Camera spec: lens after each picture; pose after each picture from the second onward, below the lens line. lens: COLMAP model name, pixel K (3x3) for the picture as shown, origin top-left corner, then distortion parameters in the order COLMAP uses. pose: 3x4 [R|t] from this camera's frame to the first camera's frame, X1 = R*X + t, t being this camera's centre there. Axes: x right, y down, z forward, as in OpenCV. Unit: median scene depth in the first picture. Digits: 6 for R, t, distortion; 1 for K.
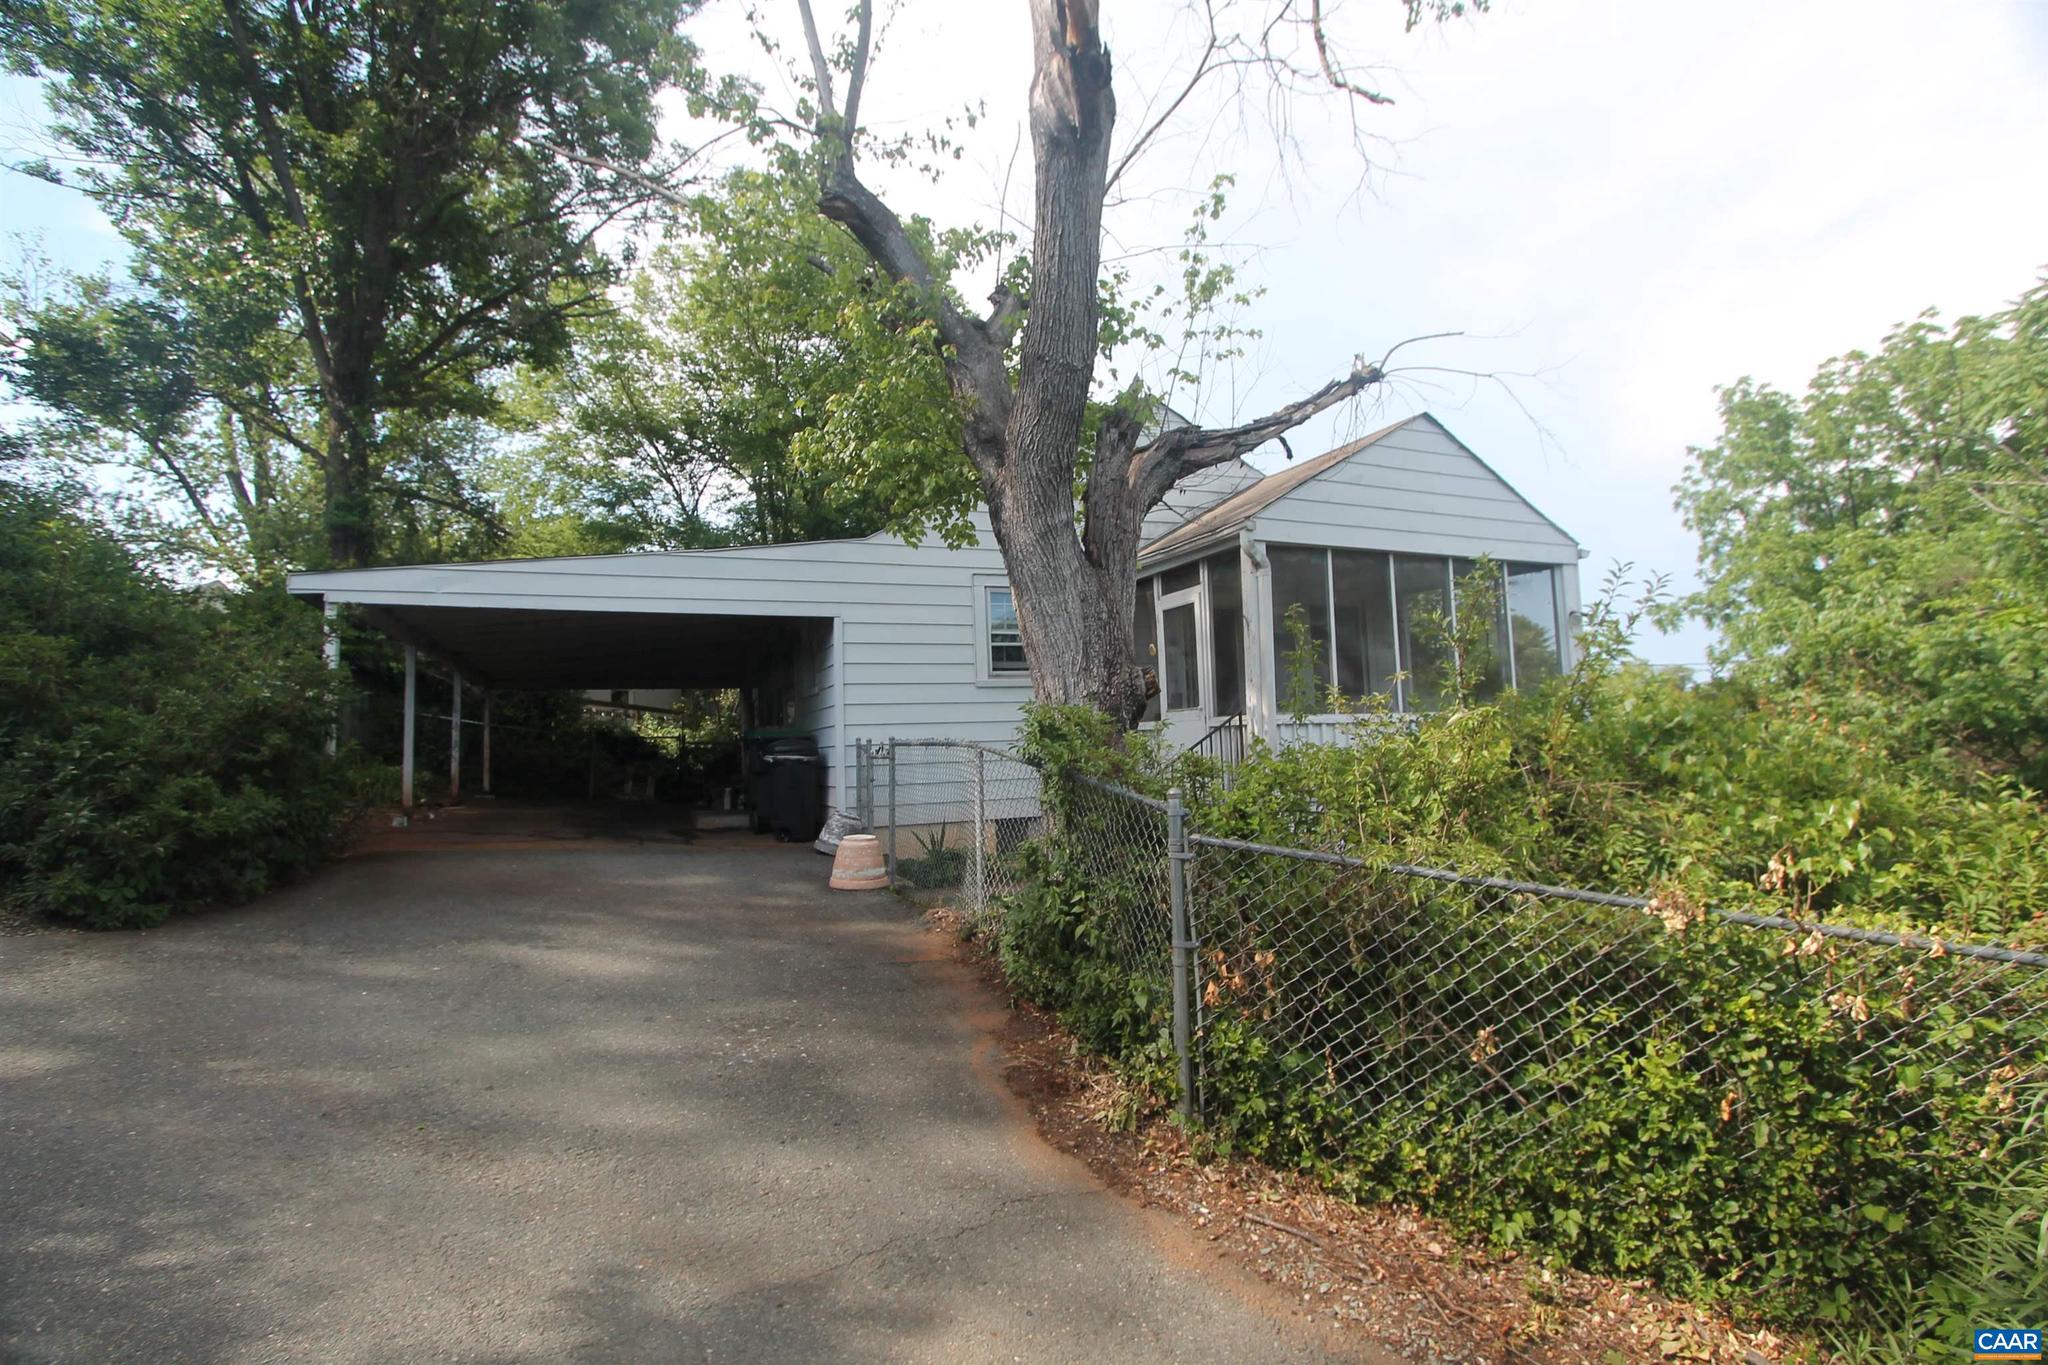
lens RADIAL K [[956.7, 0, 1029.3], [0, 956.7, 675.7], [0, 0, 1]] dist [-0.016165, 0.000658]
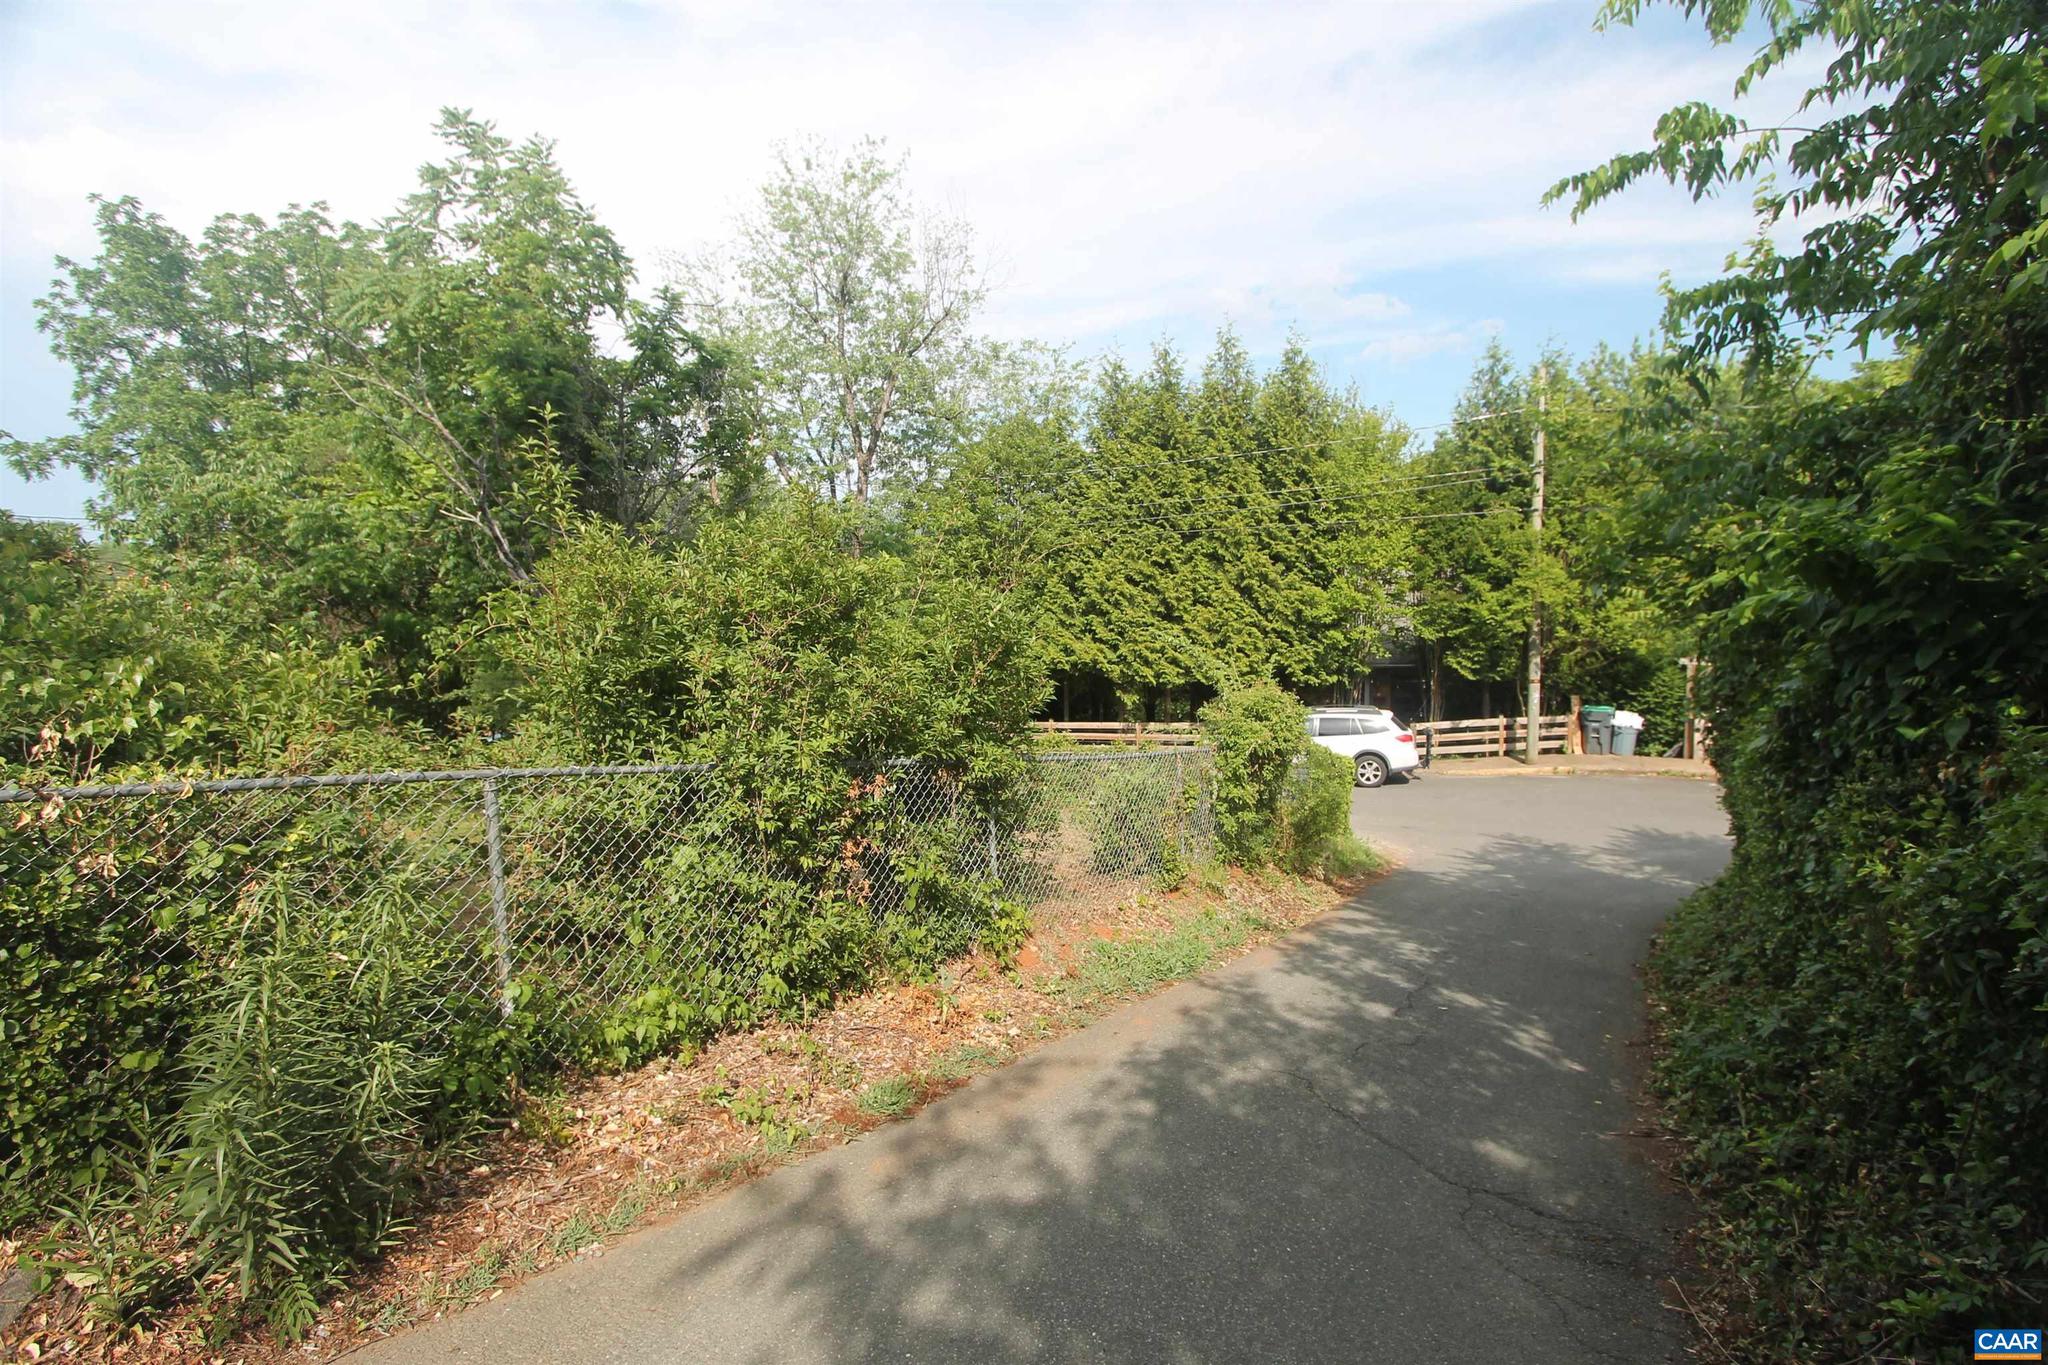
lens RADIAL K [[956.7, 0, 1029.3], [0, 956.7, 675.7], [0, 0, 1]] dist [-0.016165, 0.000658]
pose [[0.170480, -0.076407, 0.982394, 0.017921], [-0.060617, 0.994288, 0.087851, 0.002809], [-0.983495, -0.074526, 0.164874, -0.012739]]
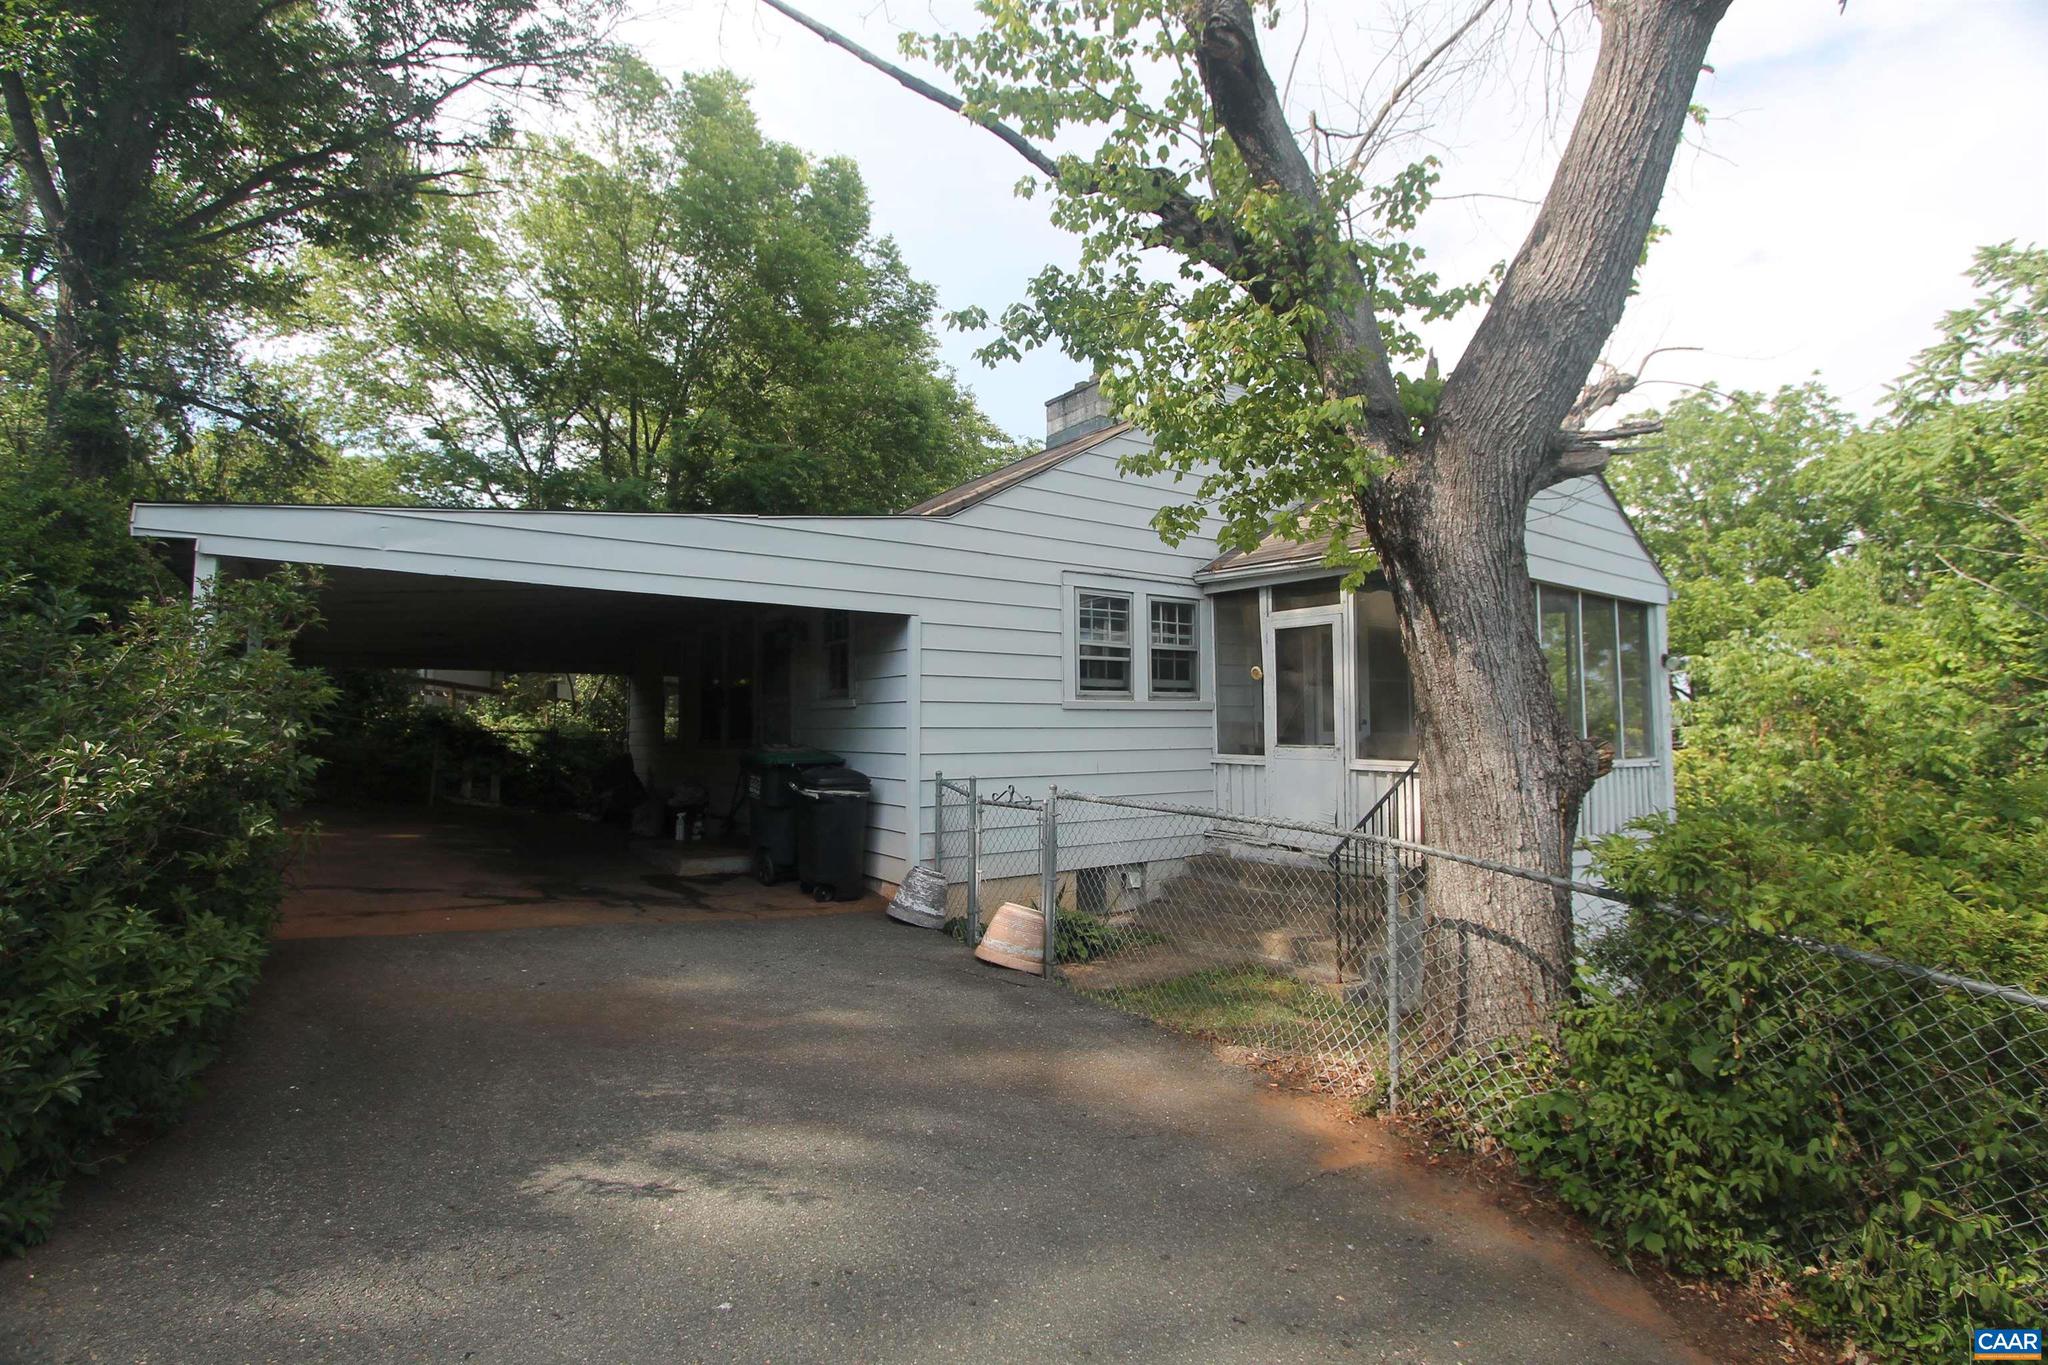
lens RADIAL K [[956.7, 0, 1029.3], [0, 956.7, 675.7], [0, 0, 1]] dist [-0.016165, 0.000658]
pose [[0.972856, 0.047433, 0.226500, -0.217820], [-0.051593, 0.998590, 0.012478, -0.020564], [-0.225588, -0.023825, 0.973931, 0.167501]]
